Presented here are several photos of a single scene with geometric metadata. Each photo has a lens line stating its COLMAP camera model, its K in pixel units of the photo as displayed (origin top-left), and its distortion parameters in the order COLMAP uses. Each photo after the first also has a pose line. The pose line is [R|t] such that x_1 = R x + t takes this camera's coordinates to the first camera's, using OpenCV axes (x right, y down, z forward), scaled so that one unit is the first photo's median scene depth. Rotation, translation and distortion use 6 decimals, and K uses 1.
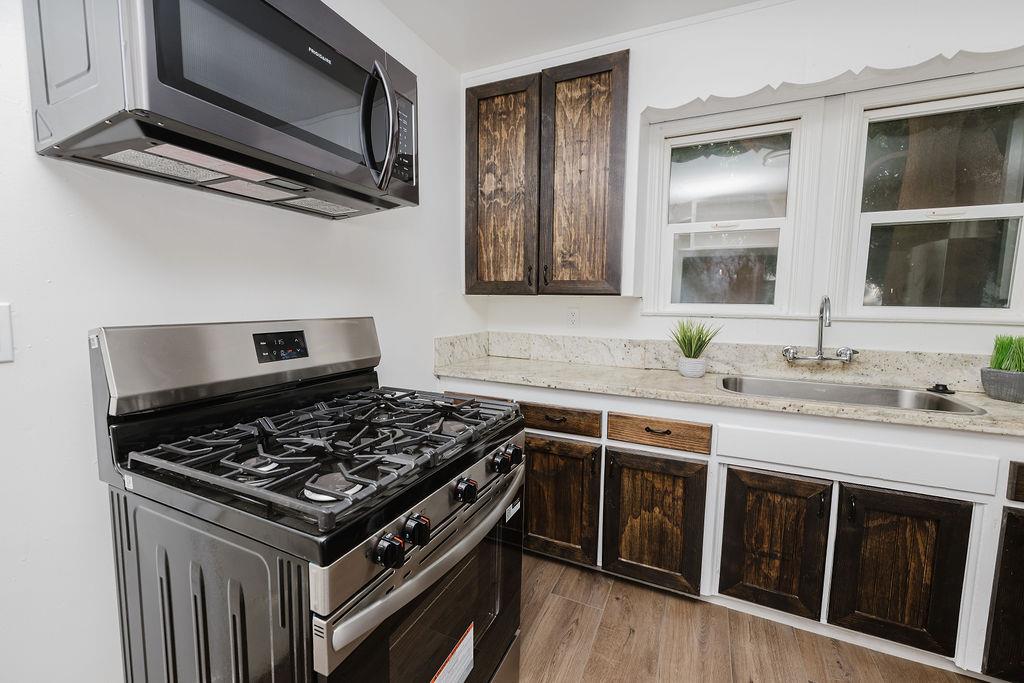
lens RADIAL K [[423.9, 0, 510.9], [0, 423.9, 341.8], [0, 0, 1]] dist [0.001280, -0.000427]
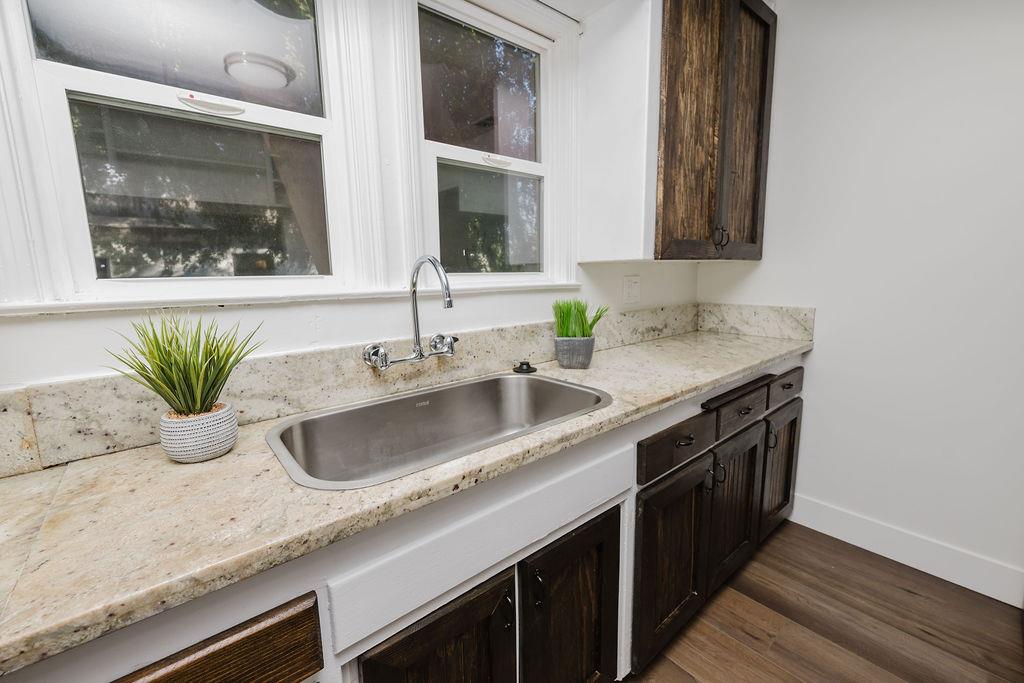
lens RADIAL K [[423.9, 0, 508.5], [0, 423.9, 339.3], [0, 0, 1]] dist [0.001280, -0.000427]
pose [[0.428682, -0.157596, 0.889604, 0.228644], [0.116290, 0.986102, 0.118653, -0.048136], [-0.895940, 0.052588, 0.441051, 0.611786]]
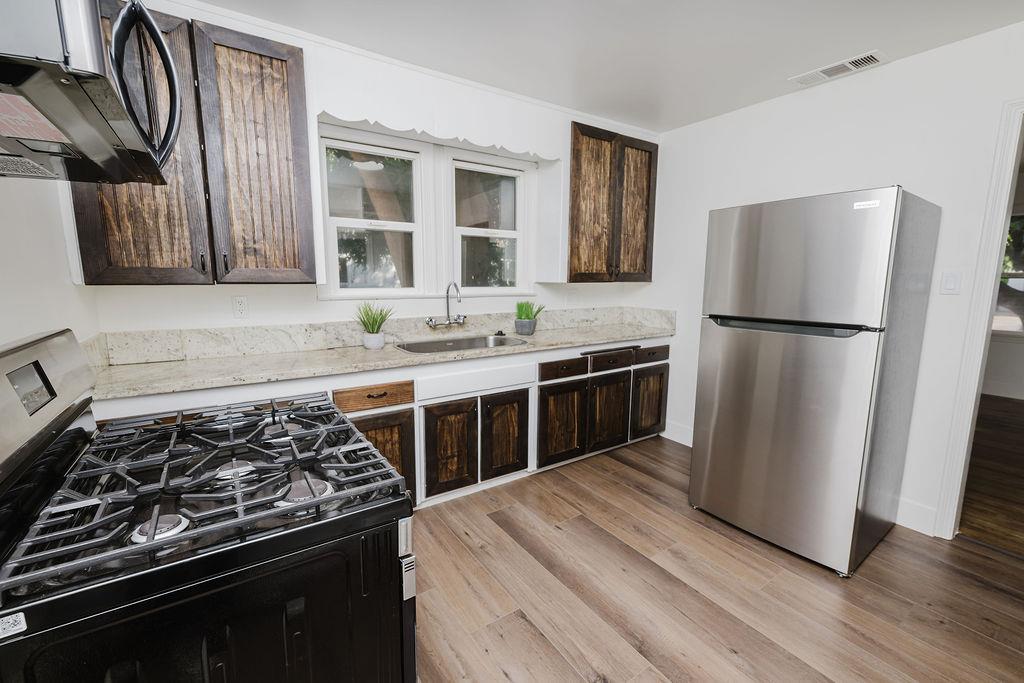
lens RADIAL K [[423.9, 0, 514.3], [0, 423.9, 343.6], [0, 0, 1]] dist [0.001280, -0.000427]
pose [[0.519399, -0.141978, 0.842655, -0.438744], [0.087024, 0.989763, 0.113123, -0.040232], [-0.850089, 0.014575, 0.526437, 0.011477]]
